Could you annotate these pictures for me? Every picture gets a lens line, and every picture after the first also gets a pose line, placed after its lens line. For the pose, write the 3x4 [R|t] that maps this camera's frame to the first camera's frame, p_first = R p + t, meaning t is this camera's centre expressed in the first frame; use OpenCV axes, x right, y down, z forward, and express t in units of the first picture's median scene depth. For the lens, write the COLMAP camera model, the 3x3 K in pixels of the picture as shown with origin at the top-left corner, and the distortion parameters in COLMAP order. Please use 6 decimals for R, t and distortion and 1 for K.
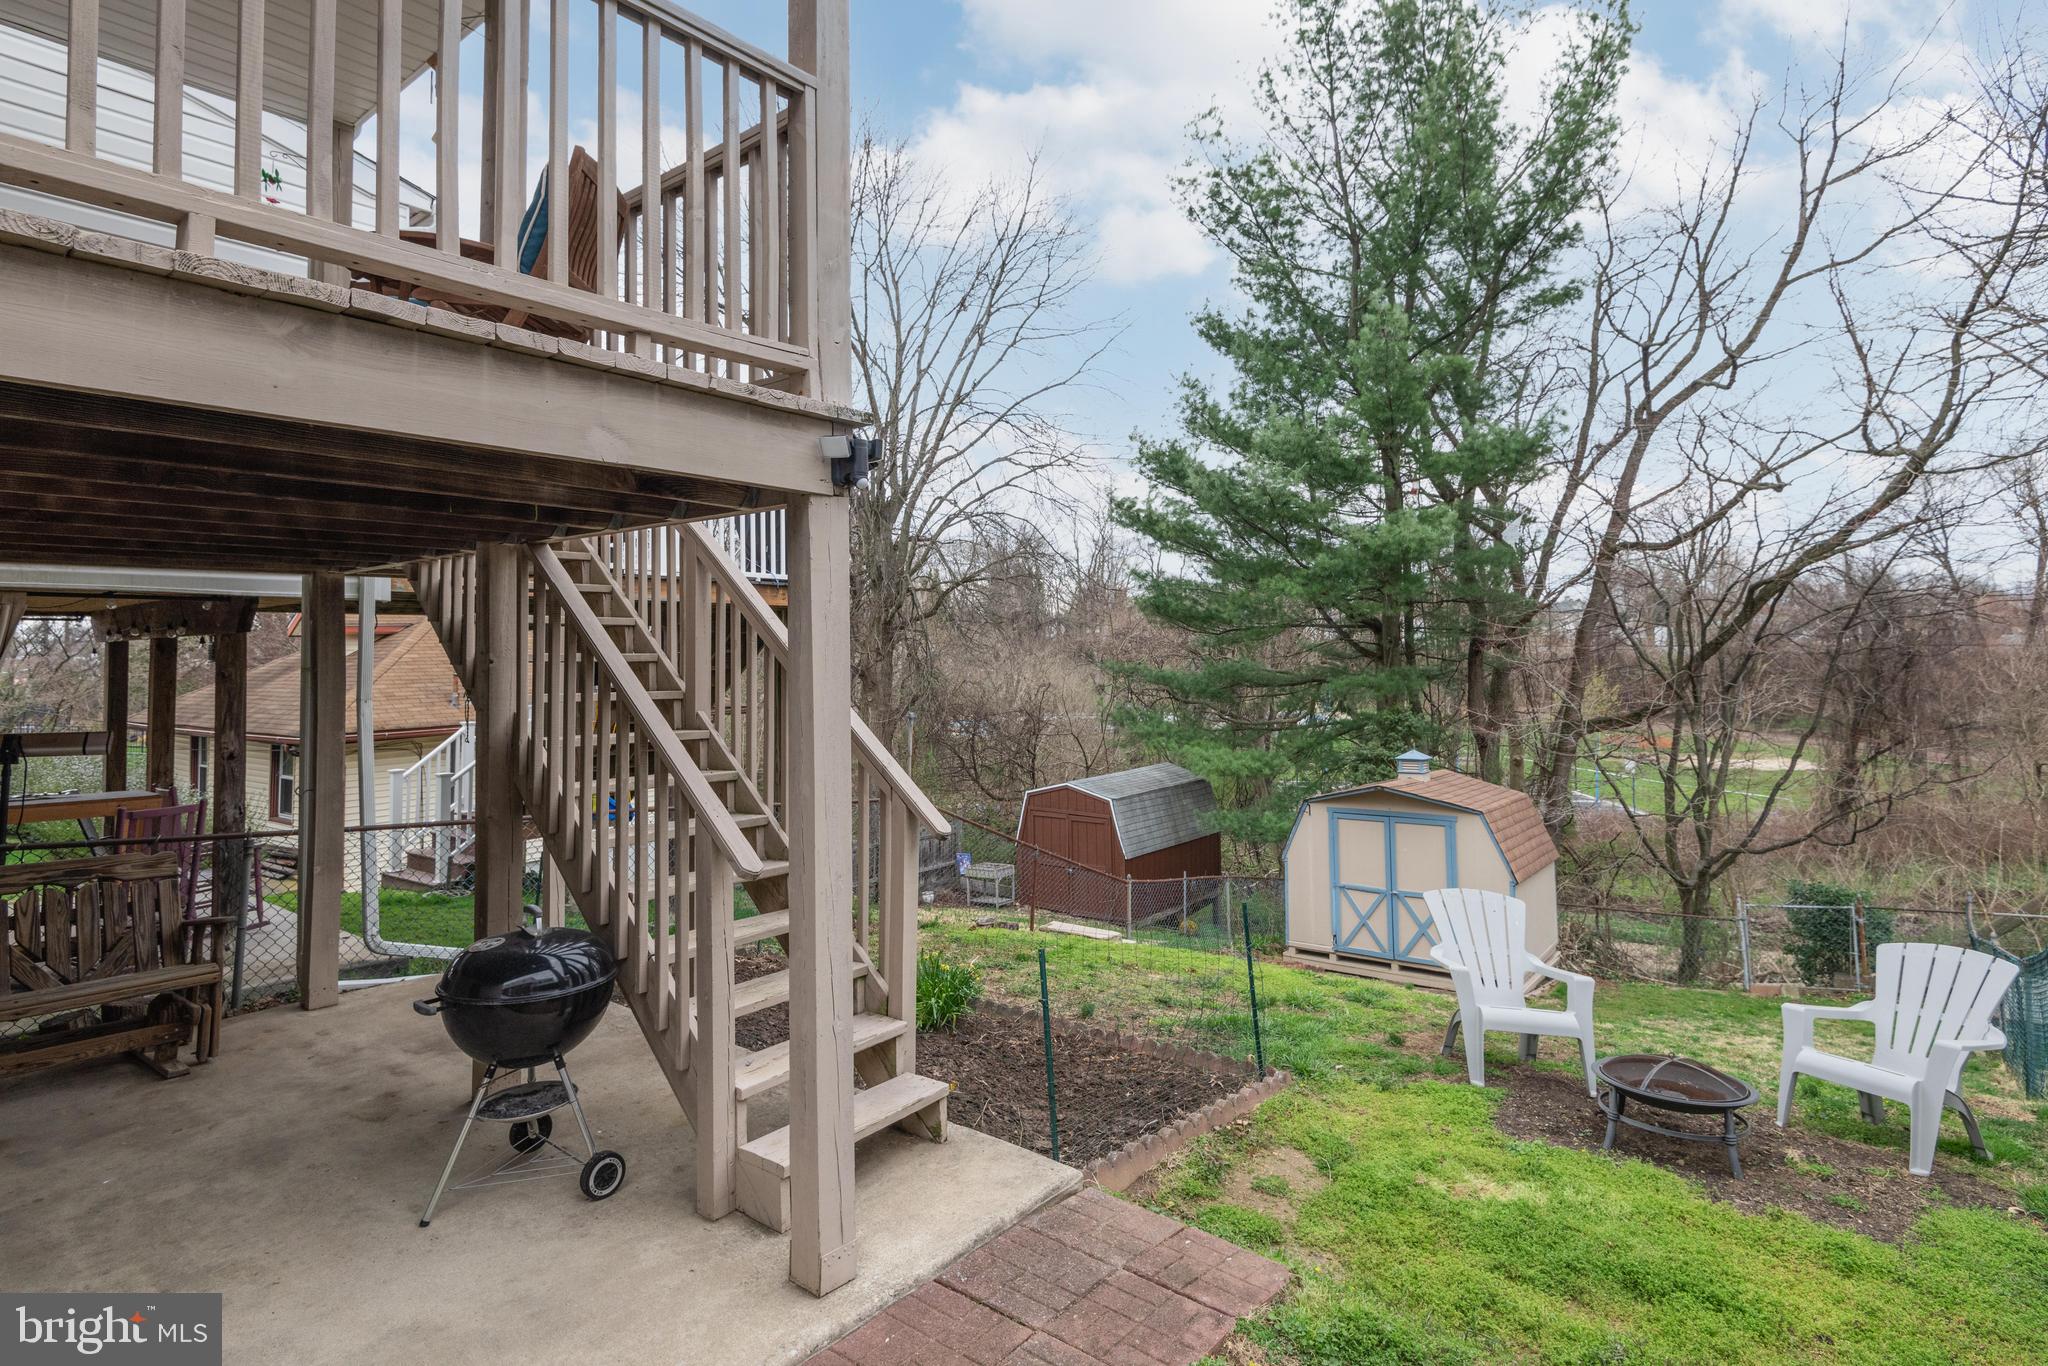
lens RADIAL K [[1074.9, 0, 1021.3], [0, 1074.9, 681.3], [0, 0, 1]] dist [-0.037720, -0.001797]
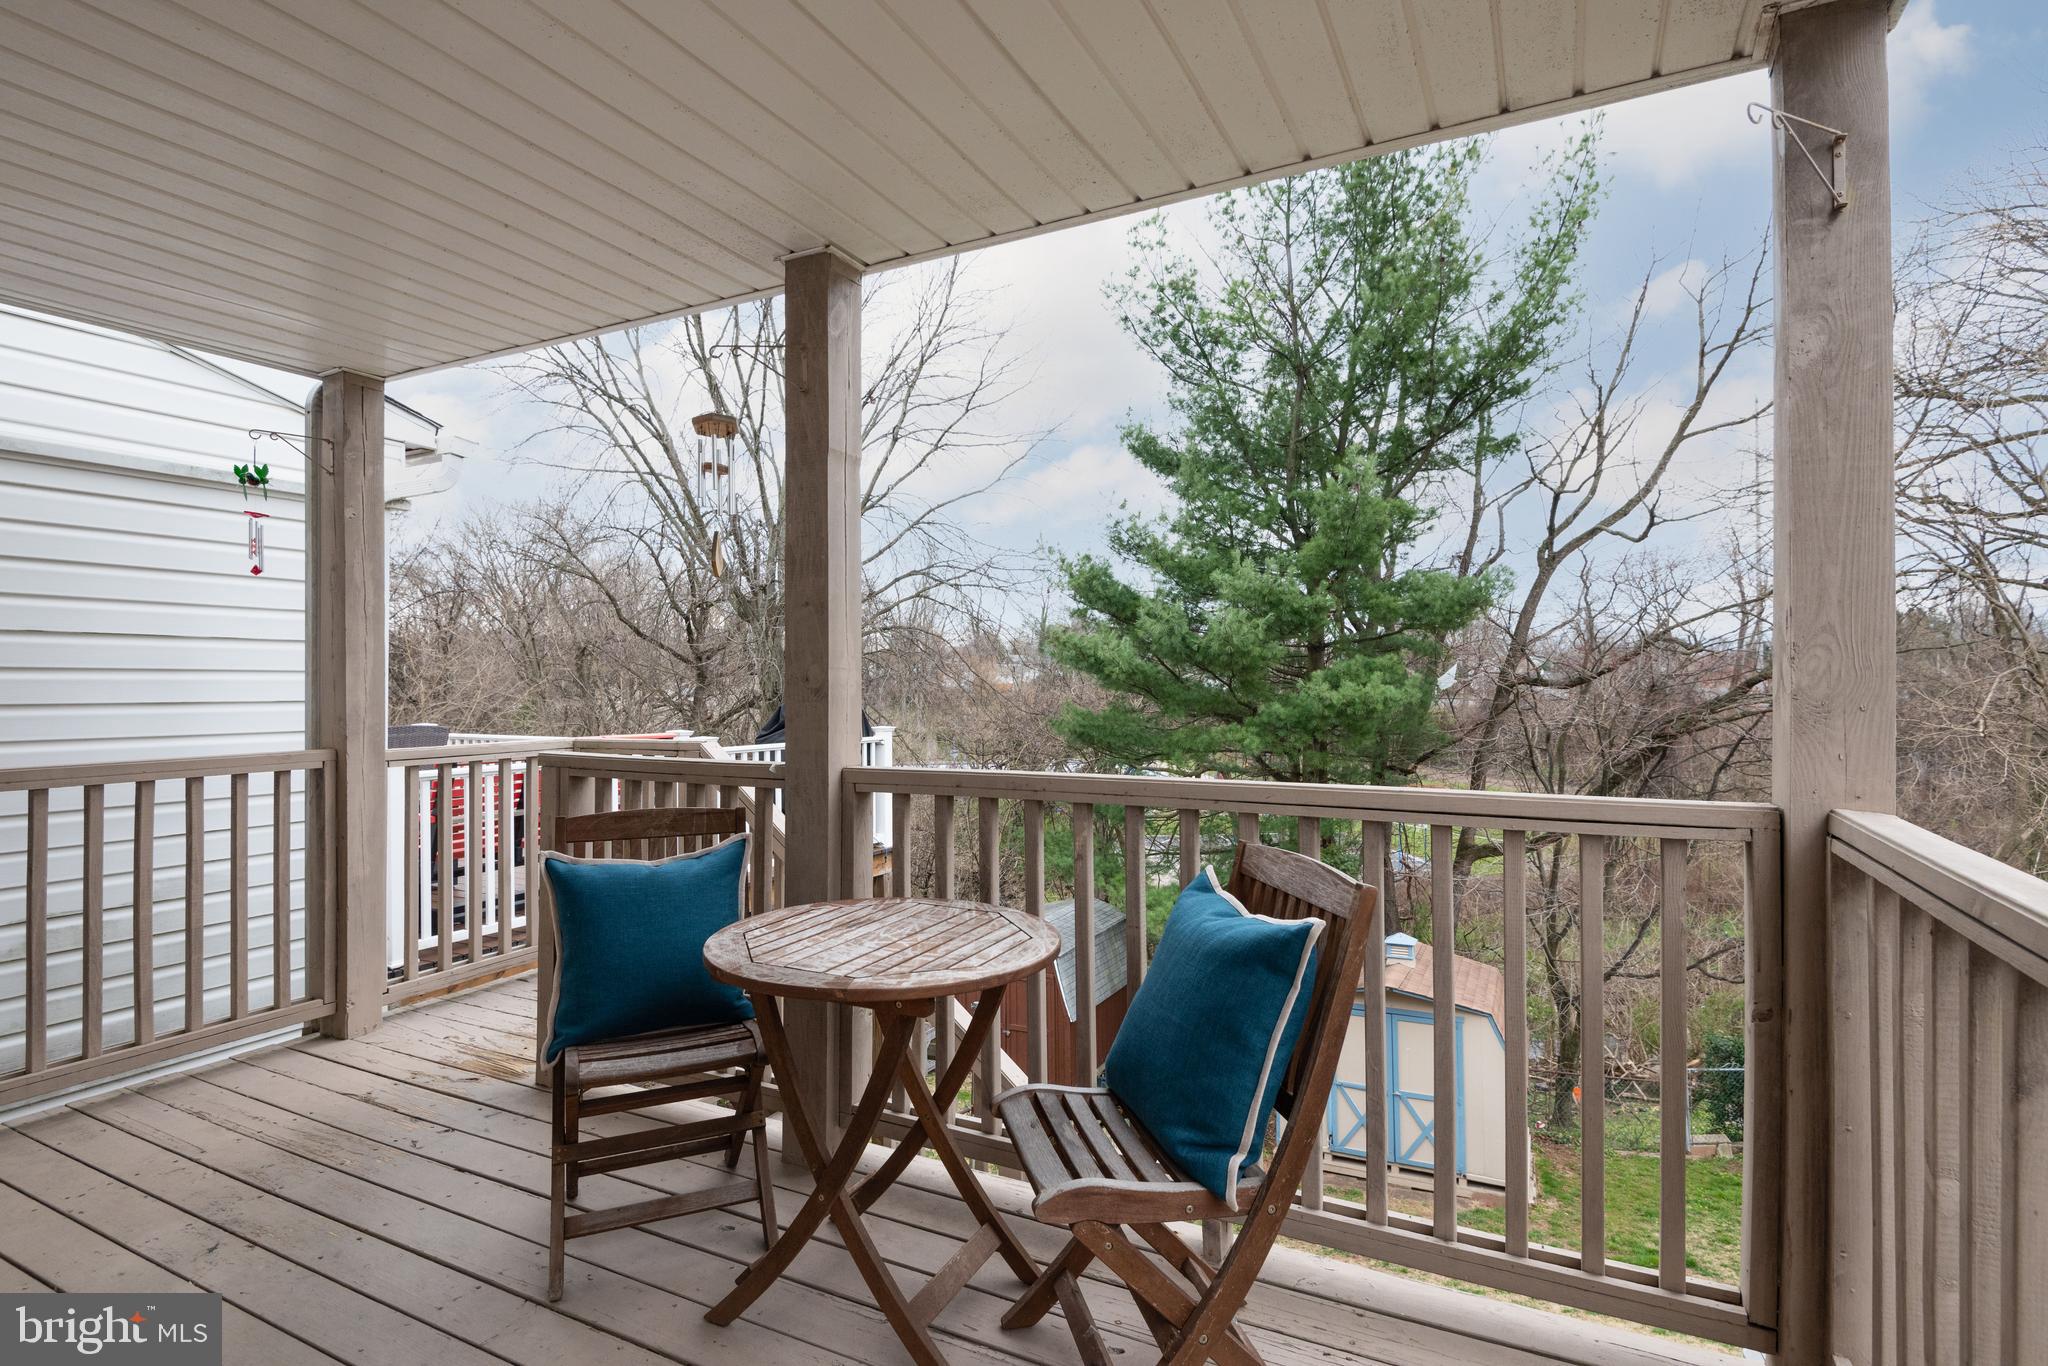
lens RADIAL K [[1021.6, 0, 1020.7], [0, 1021.6, 682.6], [0, 0, 1]] dist [-0.002022, -0.005861]
pose [[0.973621, 0.001140, 0.228168, -0.142057], [-0.004307, 0.999901, 0.013384, -0.137331], [-0.228130, -0.014014, 0.973530, 0.142919]]
